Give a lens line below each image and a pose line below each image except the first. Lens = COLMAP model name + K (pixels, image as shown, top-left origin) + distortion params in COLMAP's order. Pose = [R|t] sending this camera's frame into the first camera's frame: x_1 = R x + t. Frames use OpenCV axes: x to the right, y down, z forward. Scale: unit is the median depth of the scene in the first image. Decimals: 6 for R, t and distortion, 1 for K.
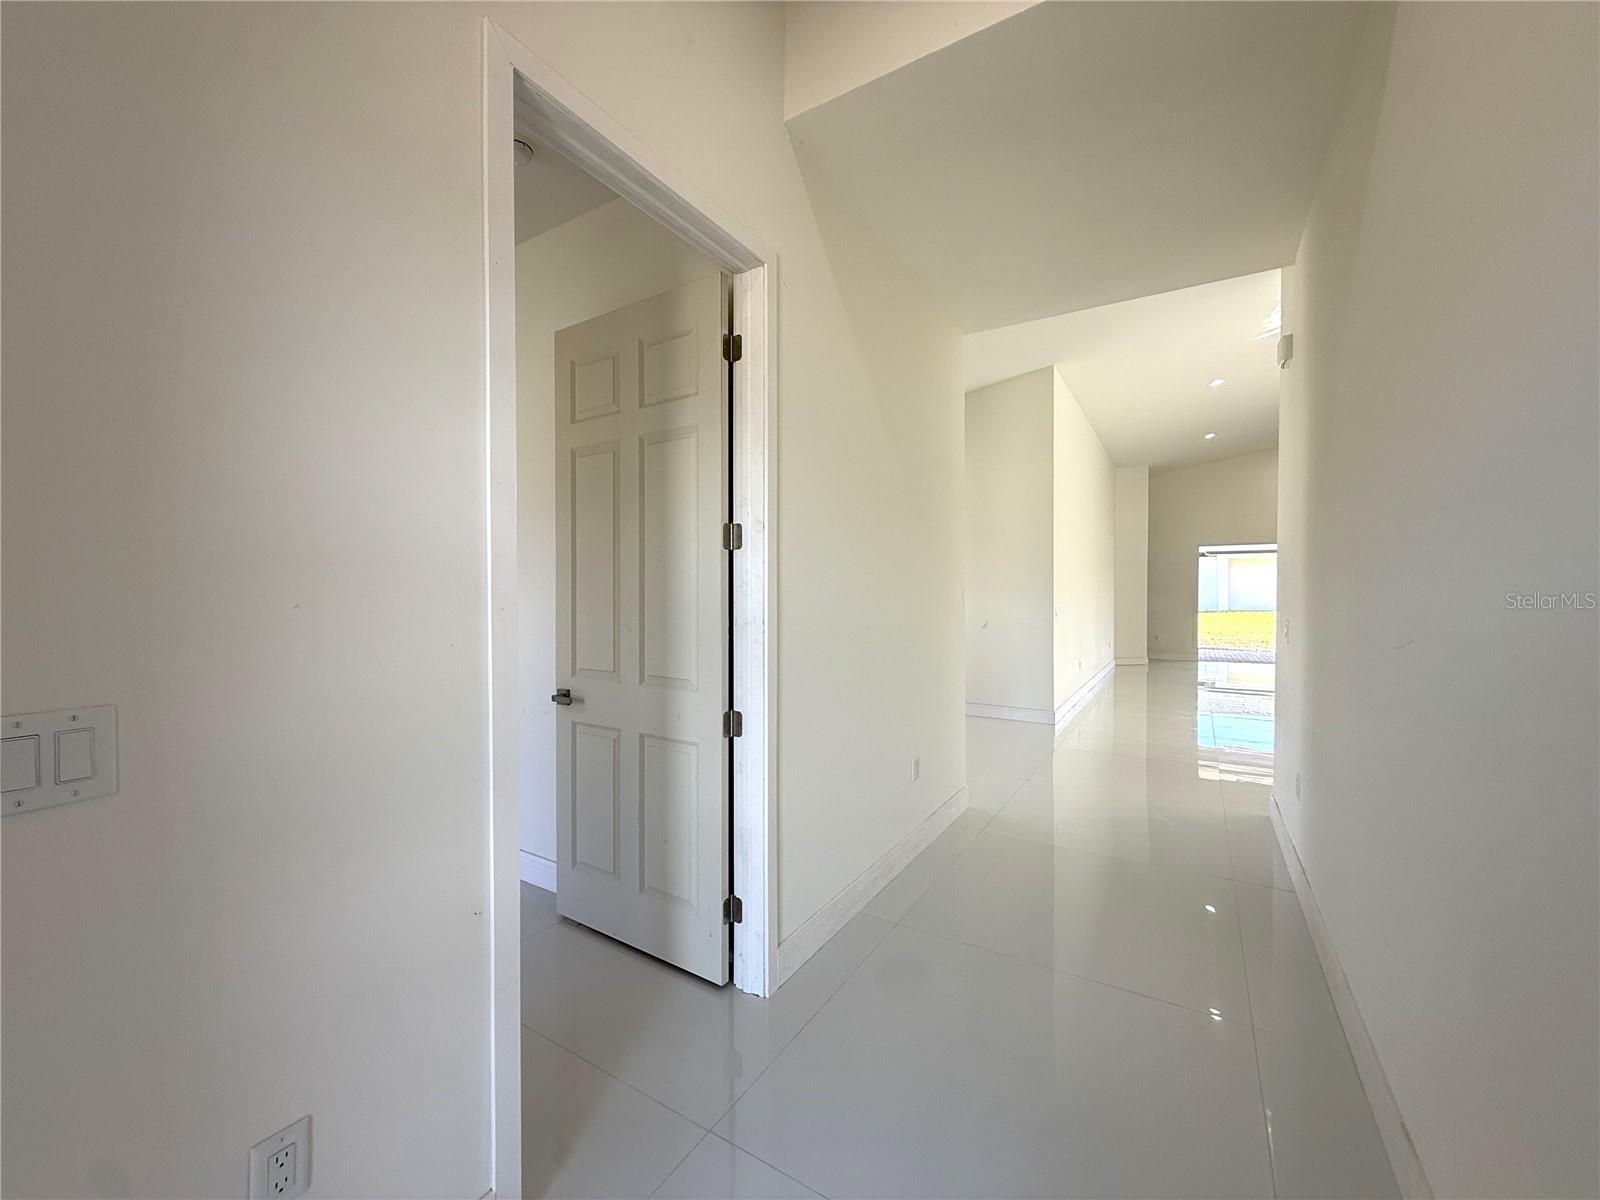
lens RADIAL K [[637.0, 0, 799.8], [0, 637.0, 598.6], [0, 0, 1]] dist [-0.003884, -0.000263]
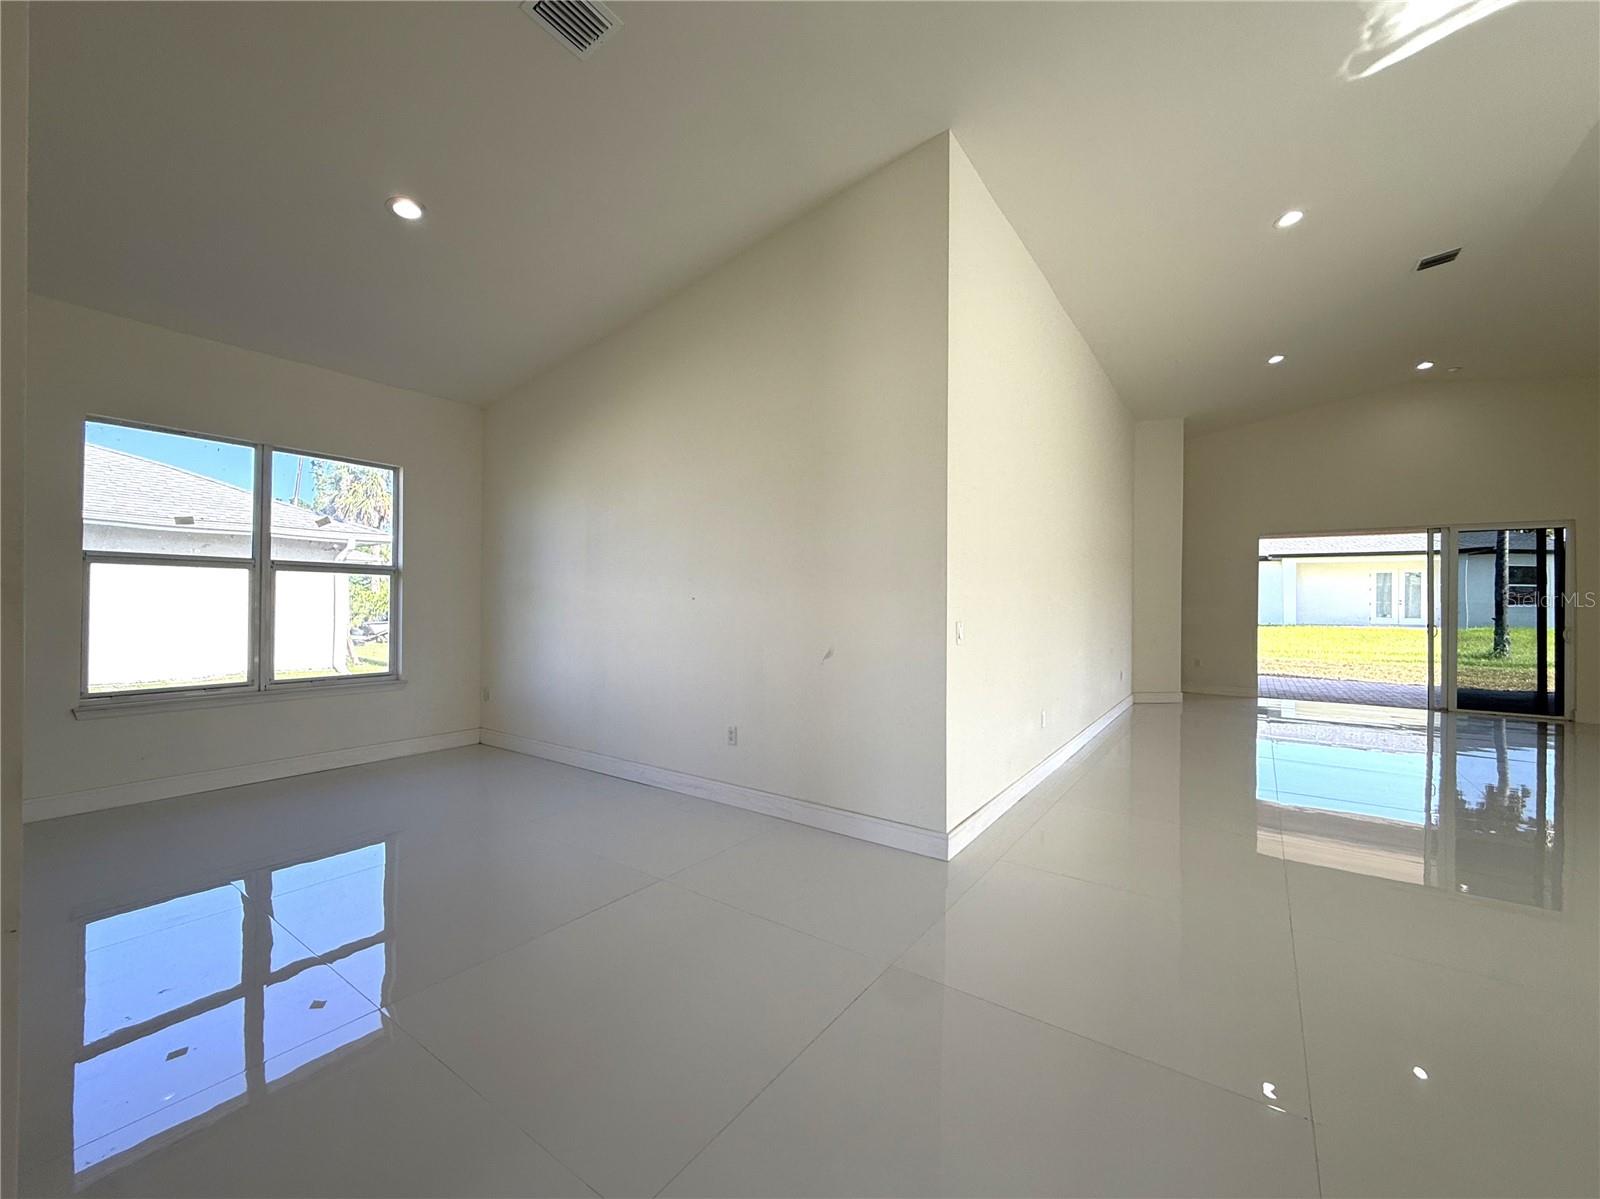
lens RADIAL K [[637.0, 0, 801.0], [0, 637.0, 602.9], [0, 0, 1]] dist [-0.003884, -0.000263]
pose [[0.997843, 0.008365, -0.065114, 0.163855], [-0.008742, 0.999947, -0.005501, 0.001726], [0.065064, 0.006058, 0.997863, 0.258074]]
